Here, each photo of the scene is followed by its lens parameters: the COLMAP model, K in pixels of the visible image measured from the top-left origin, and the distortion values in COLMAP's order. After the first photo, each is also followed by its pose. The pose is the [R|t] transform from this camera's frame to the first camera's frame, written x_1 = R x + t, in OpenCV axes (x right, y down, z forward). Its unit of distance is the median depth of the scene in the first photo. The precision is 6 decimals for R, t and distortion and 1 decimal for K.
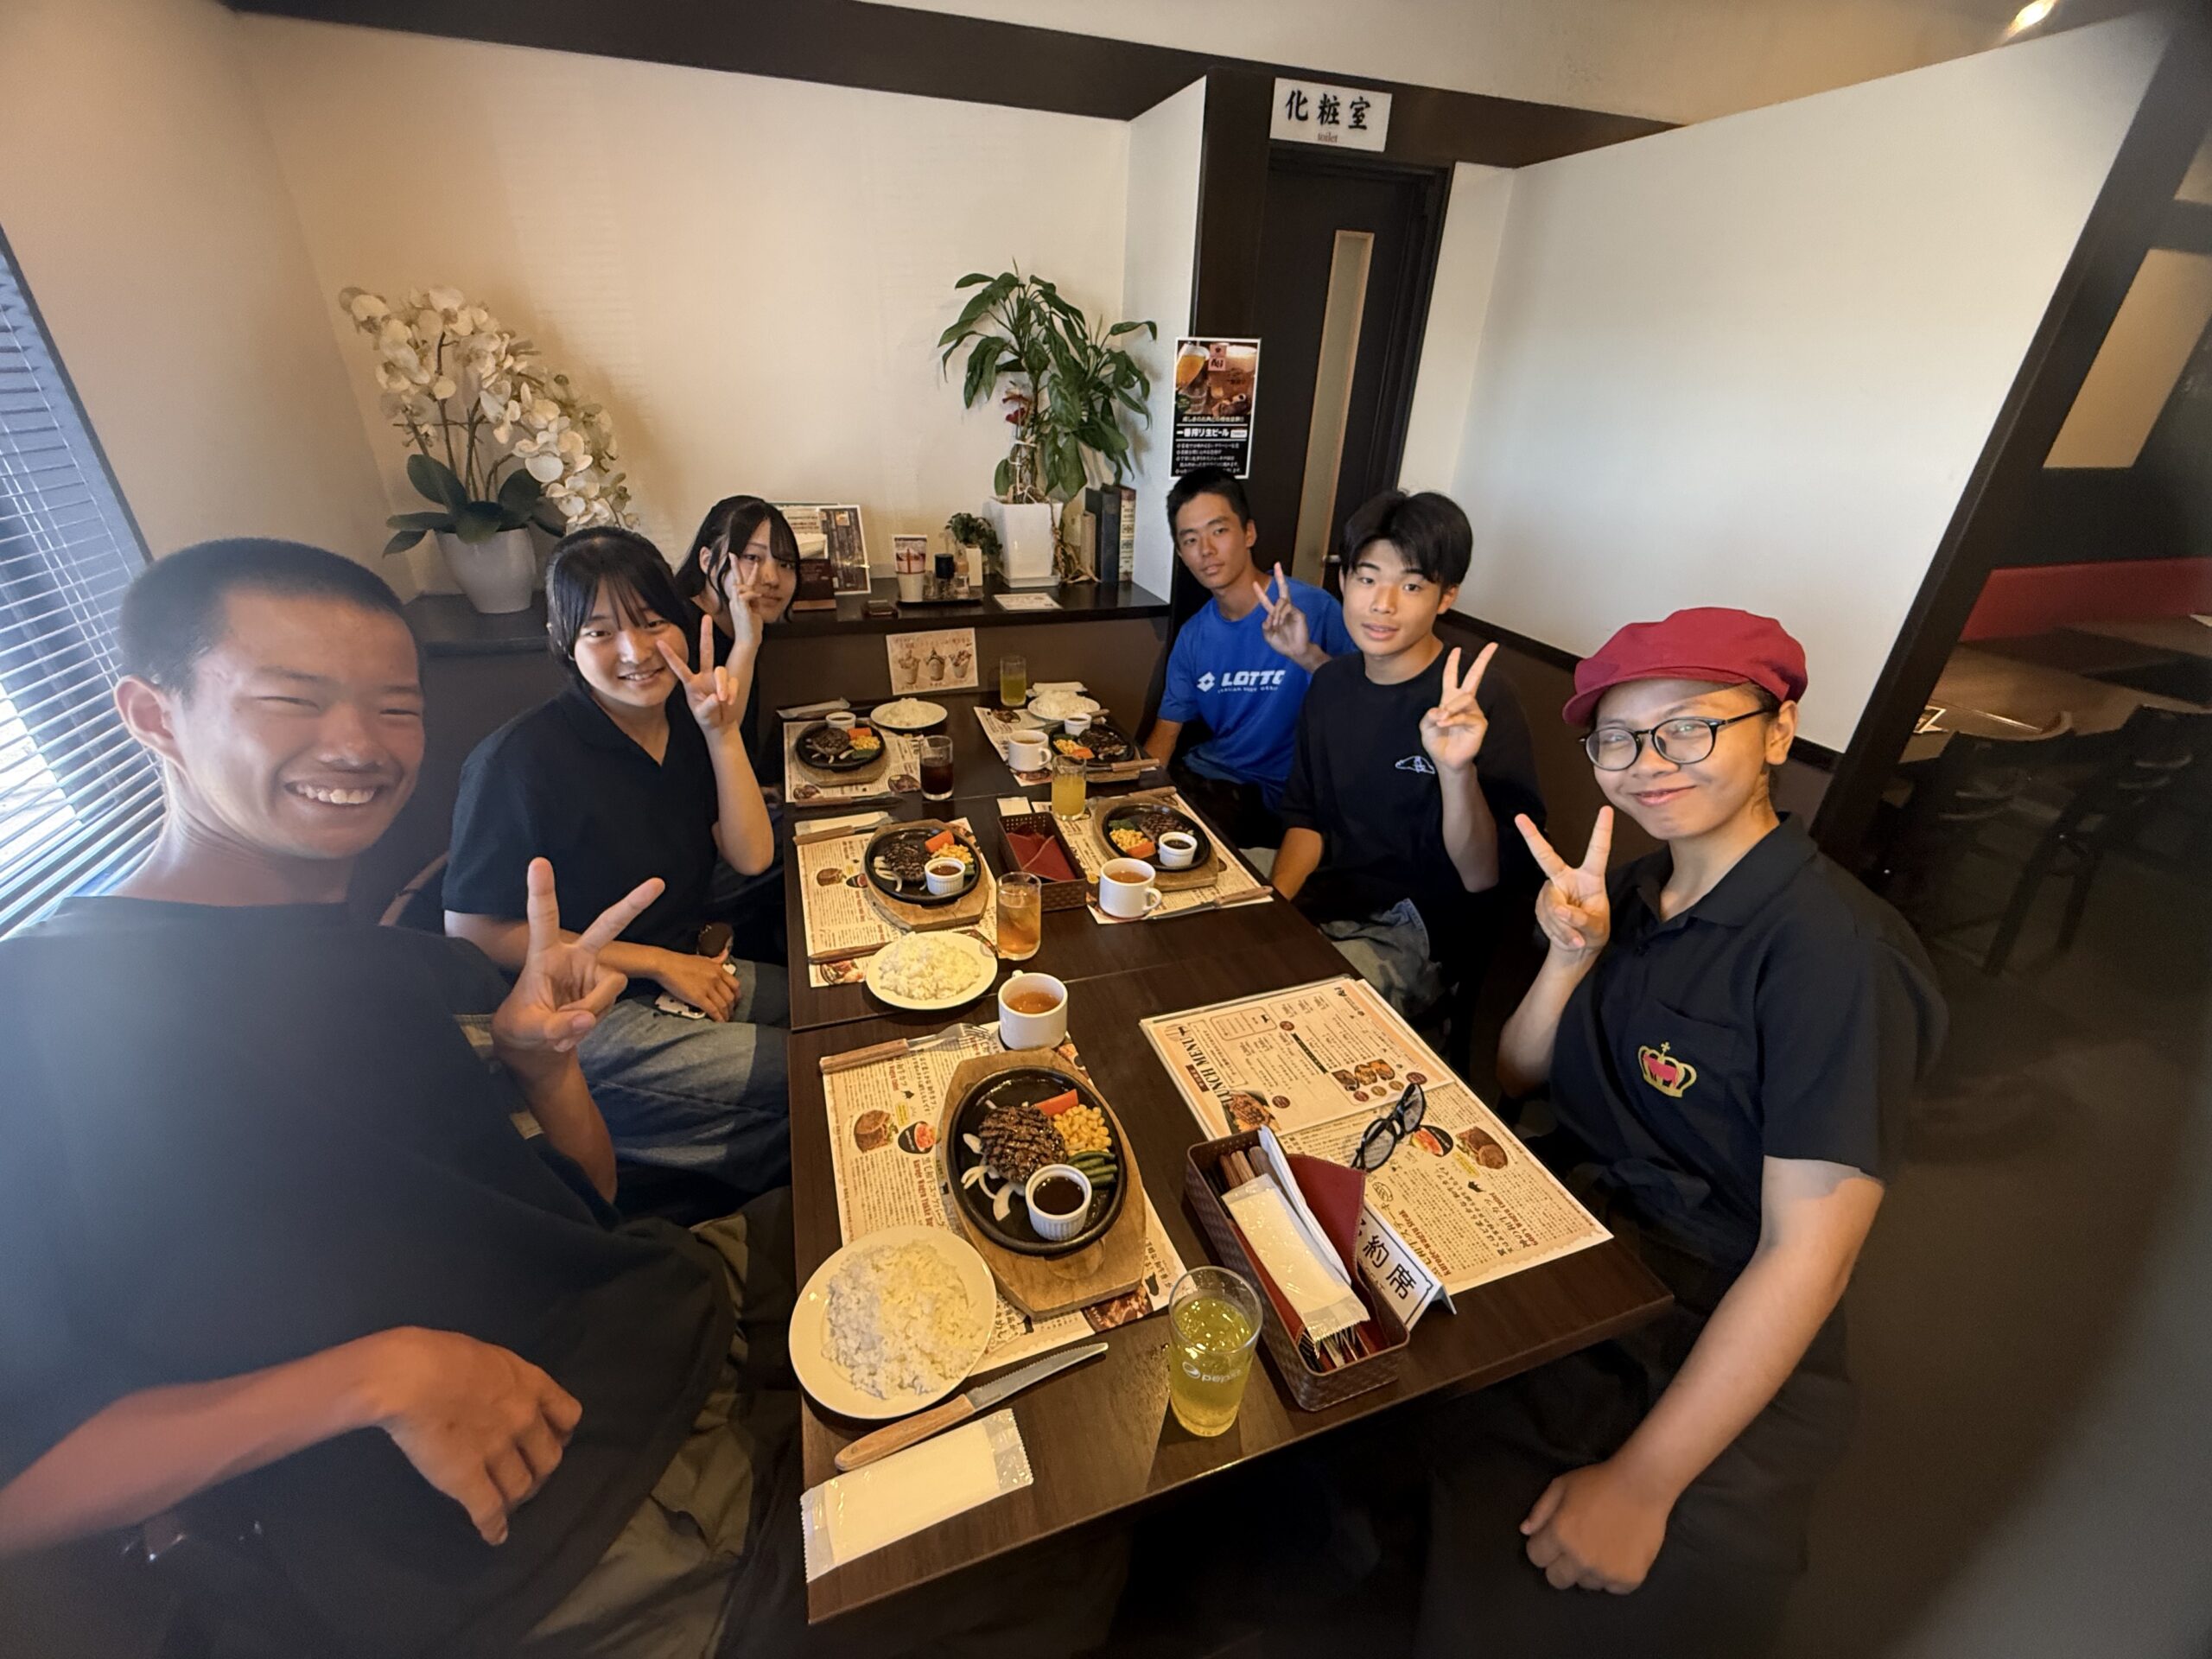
lens RADIAL K [[876.1, 0, 1106.0], [0, 876.1, 829.5], [0, 0, 1]] dist [0.001925, 0.000301]
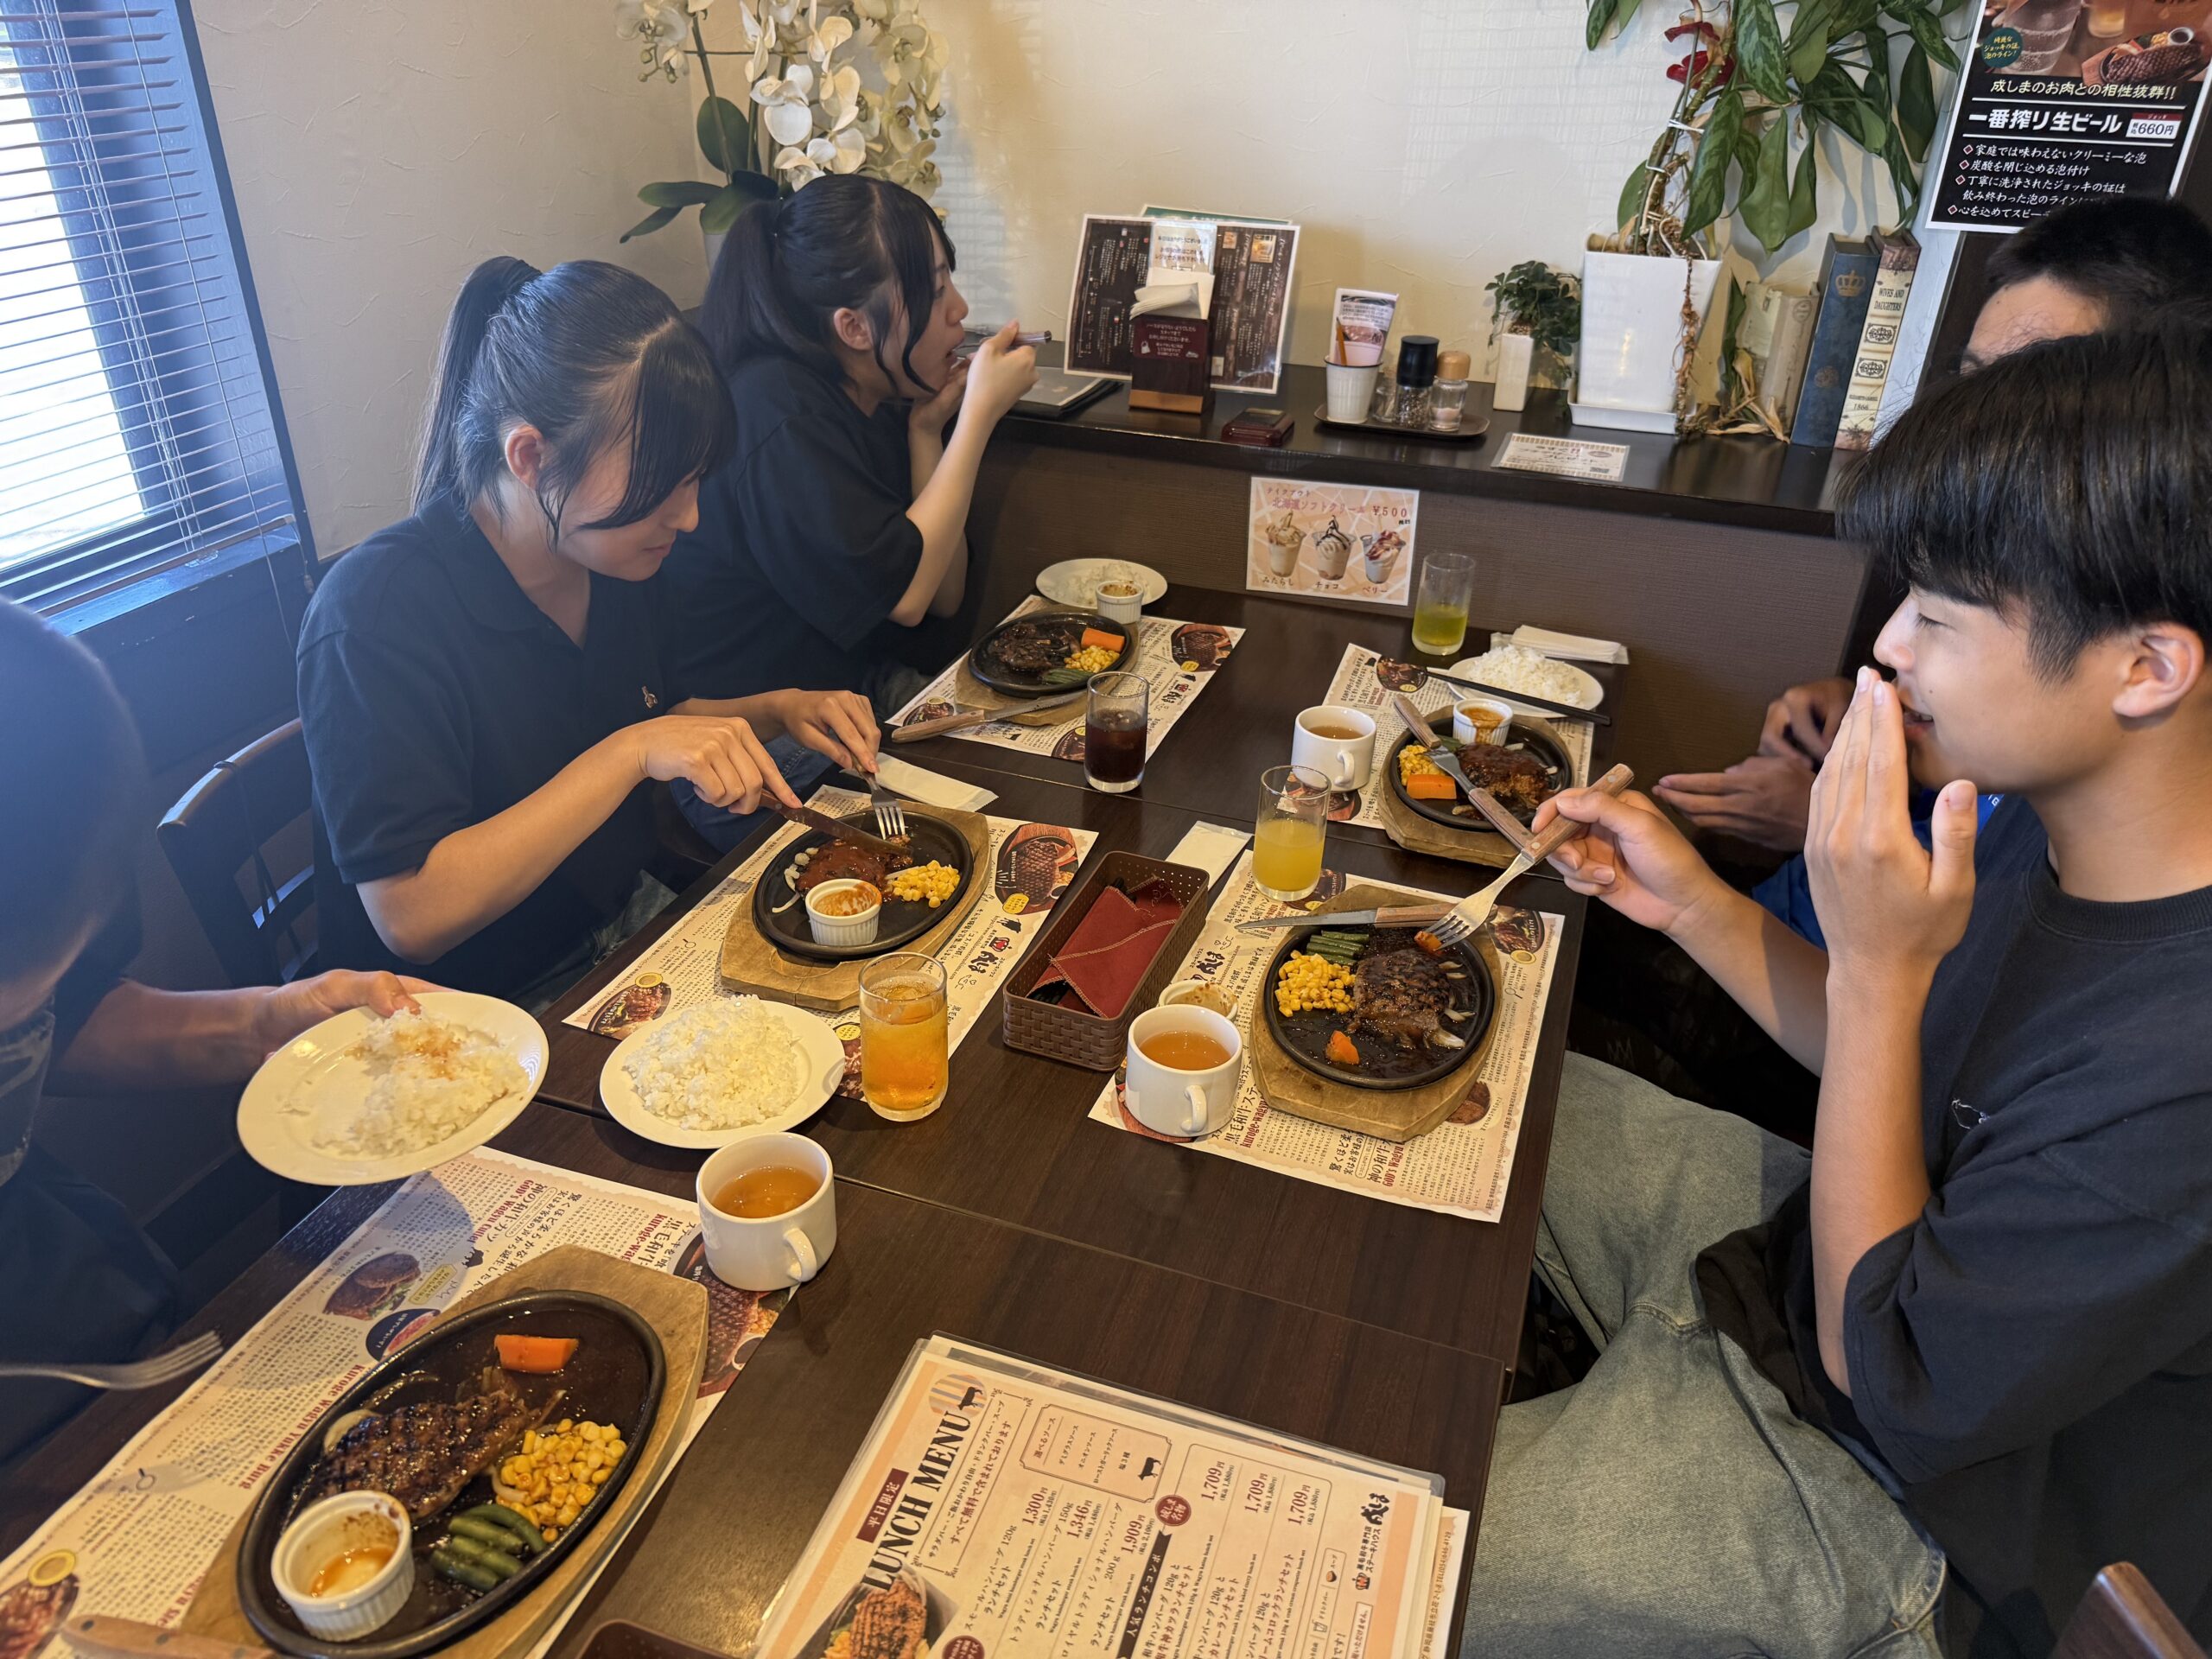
lens RADIAL K [[1609.1, 0, 1106.0], [0, 1609.1, 829.5], [0, 0, 1]] dist [0.036756, -0.061257]
pose [[0.783043, 0.287634, -0.551461, 0.268325], [-0.290794, 0.953074, 0.084198, -0.073030], [0.549802, 0.094431, 0.829940, 0.165118]]
